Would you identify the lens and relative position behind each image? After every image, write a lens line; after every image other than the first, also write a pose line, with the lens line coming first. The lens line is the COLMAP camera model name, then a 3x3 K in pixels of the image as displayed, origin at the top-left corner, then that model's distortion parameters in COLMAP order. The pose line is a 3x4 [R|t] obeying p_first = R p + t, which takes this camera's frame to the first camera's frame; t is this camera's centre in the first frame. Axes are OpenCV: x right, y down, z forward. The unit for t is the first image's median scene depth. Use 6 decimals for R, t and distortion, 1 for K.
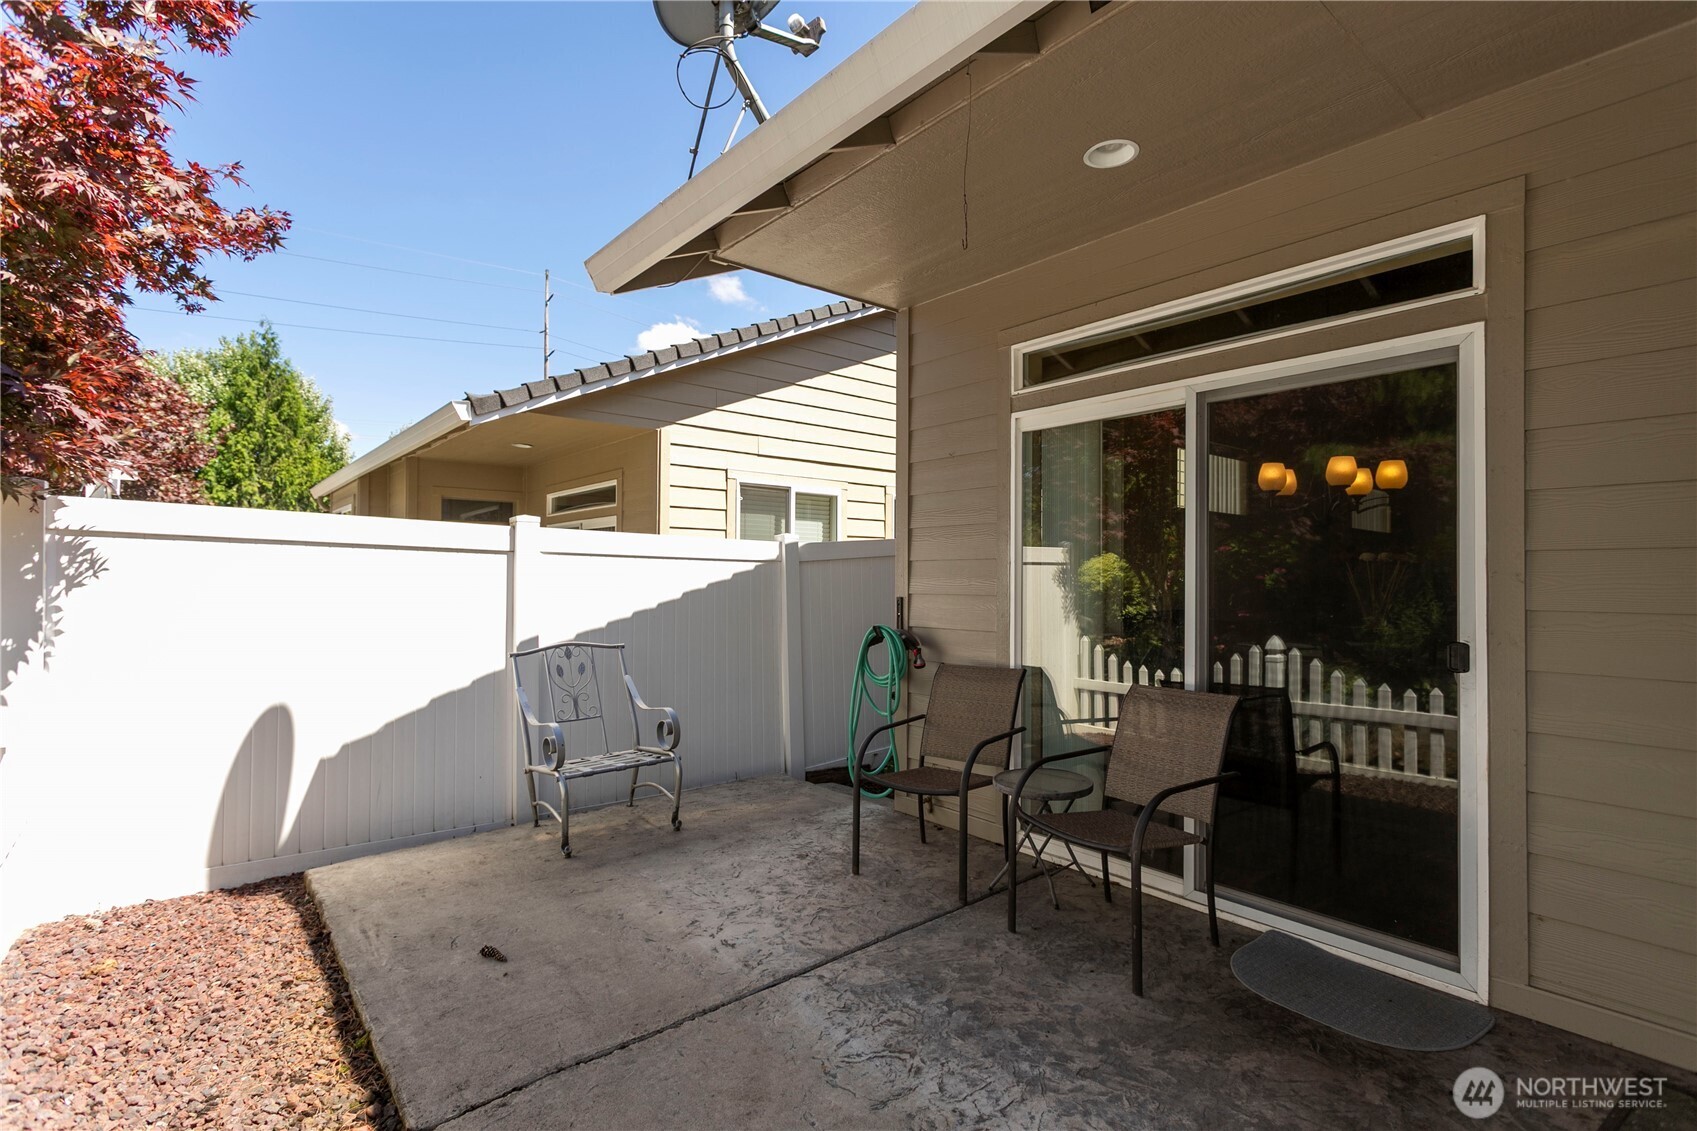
lens RADIAL K [[810.8, 0, 848.4], [0, 810.8, 566.9], [0, 0, 1]] dist [-0.001414, -0.000189]
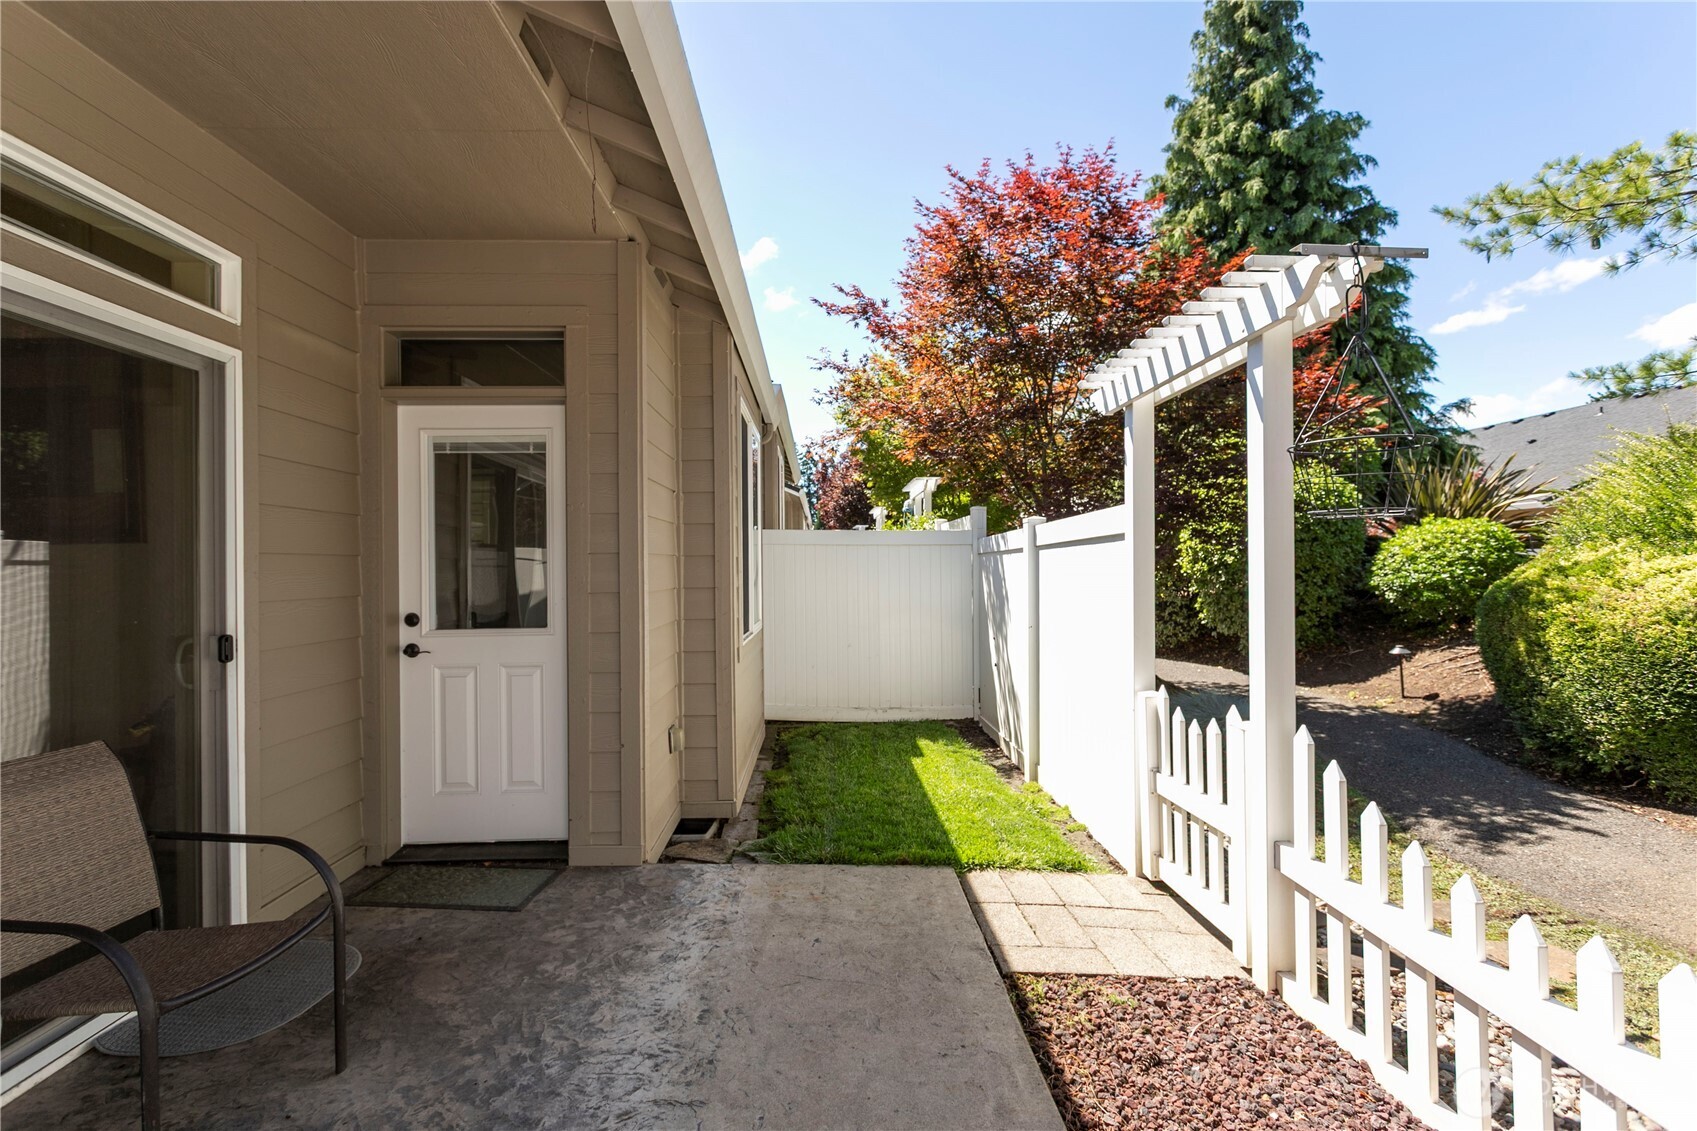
lens RADIAL K [[810.8, 0, 844.9], [0, 810.8, 563.5], [0, 0, 1]] dist [-0.001414, -0.000189]
pose [[-0.788252, 0.003499, 0.615343, -0.669431], [-0.002712, 0.999954, -0.009159, 0.006261], [-0.615347, -0.008888, -0.788206, 1.556260]]
